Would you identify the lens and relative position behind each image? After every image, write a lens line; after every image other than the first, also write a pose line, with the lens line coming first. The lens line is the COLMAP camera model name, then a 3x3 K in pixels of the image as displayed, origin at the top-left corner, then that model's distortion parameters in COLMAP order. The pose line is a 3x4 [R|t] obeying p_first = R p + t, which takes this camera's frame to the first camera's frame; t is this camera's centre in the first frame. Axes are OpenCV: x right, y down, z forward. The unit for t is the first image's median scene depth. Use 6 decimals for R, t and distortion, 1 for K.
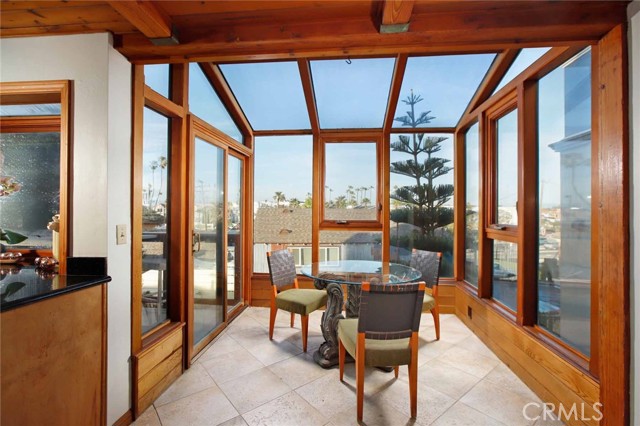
lens RADIAL K [[298.4, 0, 320.0], [0, 298.4, 213.0], [0, 0, 1]] dist [0.000141, 0.000111]
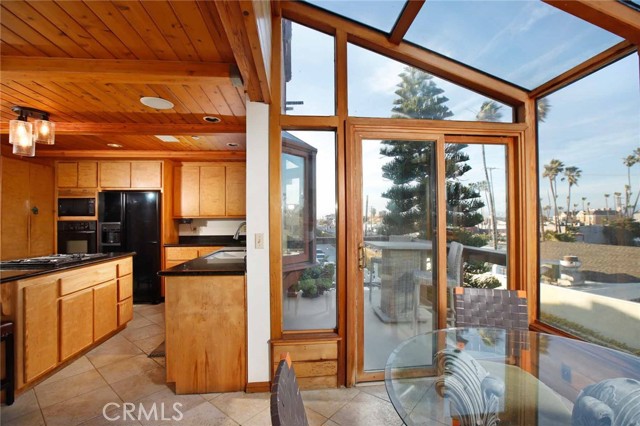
lens RADIAL K [[300.9, 0, 321.9], [0, 300.9, 219.6], [0, 0, 1]] dist [-0.040837, 0.000448]
pose [[0.194461, -0.007517, -0.980881, 0.296128], [0.002025, 0.999972, -0.007262, -0.004527], [0.980908, -0.000575, 0.194471, 0.458078]]
